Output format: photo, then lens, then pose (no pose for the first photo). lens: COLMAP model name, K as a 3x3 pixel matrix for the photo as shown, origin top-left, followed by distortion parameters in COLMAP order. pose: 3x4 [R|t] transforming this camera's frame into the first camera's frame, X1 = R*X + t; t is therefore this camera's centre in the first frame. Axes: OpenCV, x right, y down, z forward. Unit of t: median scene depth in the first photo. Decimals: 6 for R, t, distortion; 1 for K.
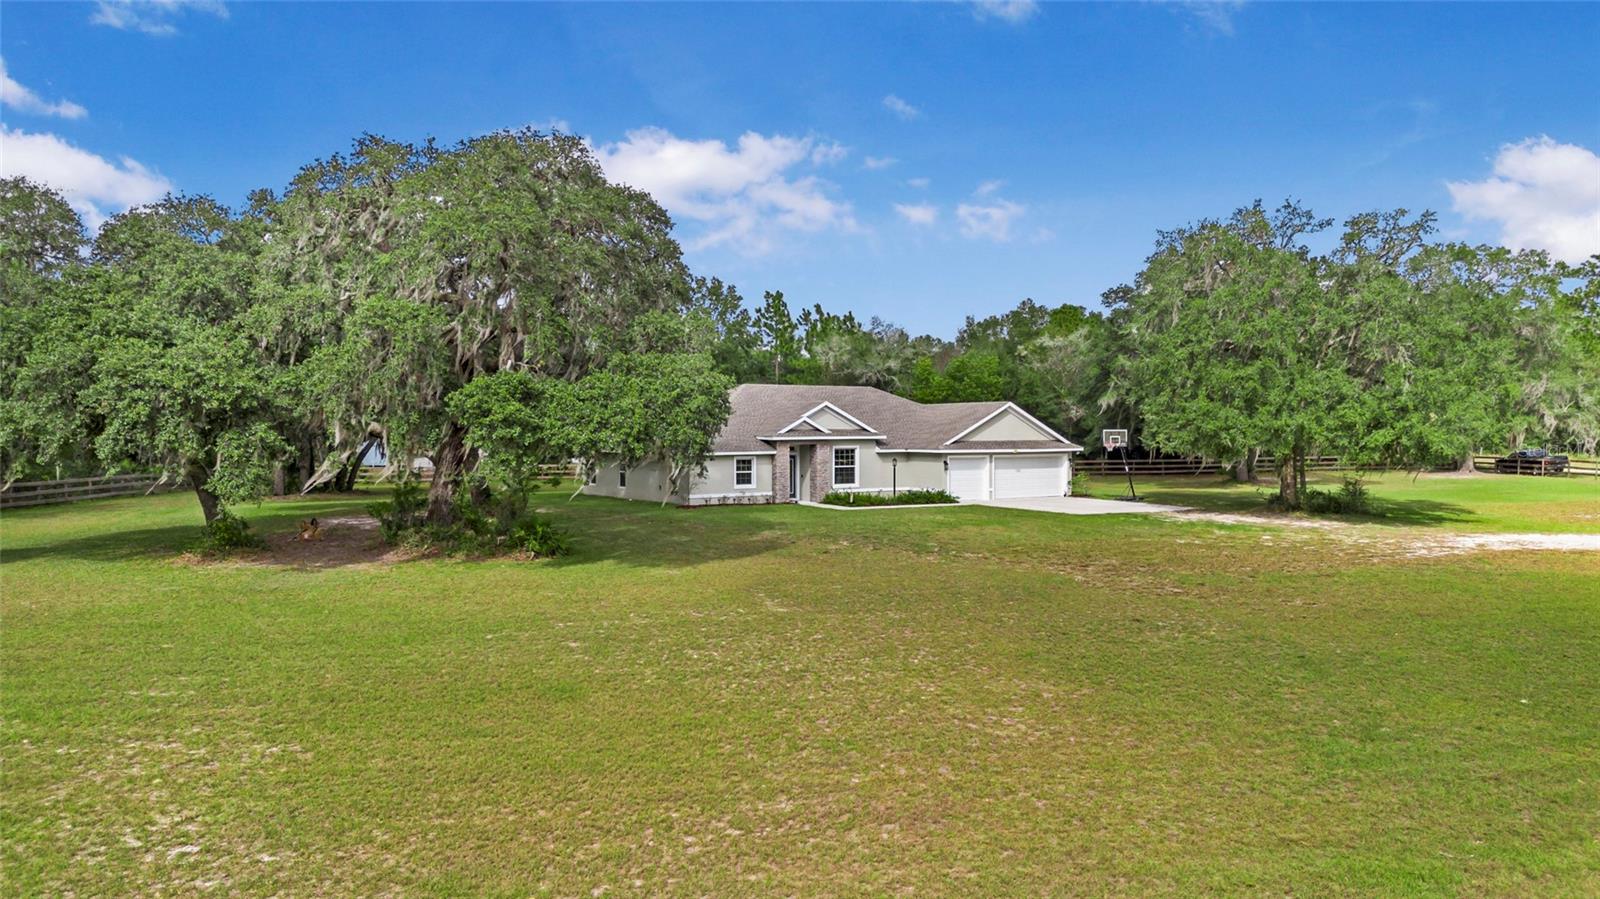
lens RADIAL K [[1121.0, 0, 800.6], [0, 1121.0, 445.8], [0, 0, 1]] dist [0.064636, 0.001917]
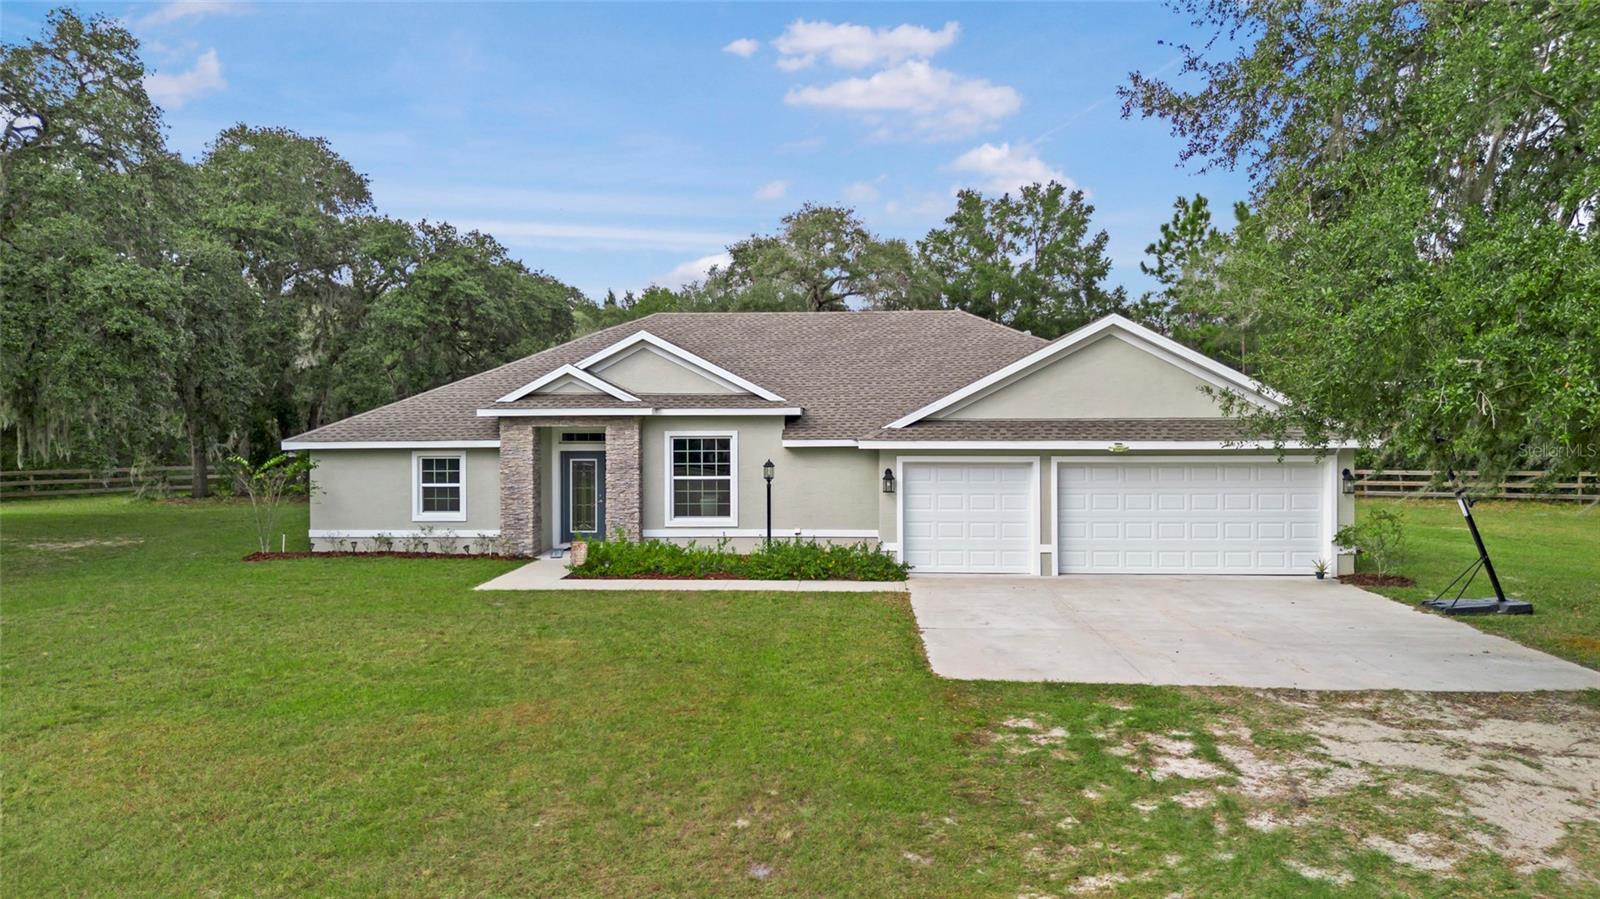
lens RADIAL K [[1121.0, 0, 799.6], [0, 1121.0, 453.7], [0, 0, 1]] dist [0.064636, 0.001917]
pose [[0.819576, 0.011816, -0.572848, 0.330802], [-0.005582, 0.999905, 0.012640, 0.003185], [0.572943, -0.007162, 0.819564, 0.670574]]
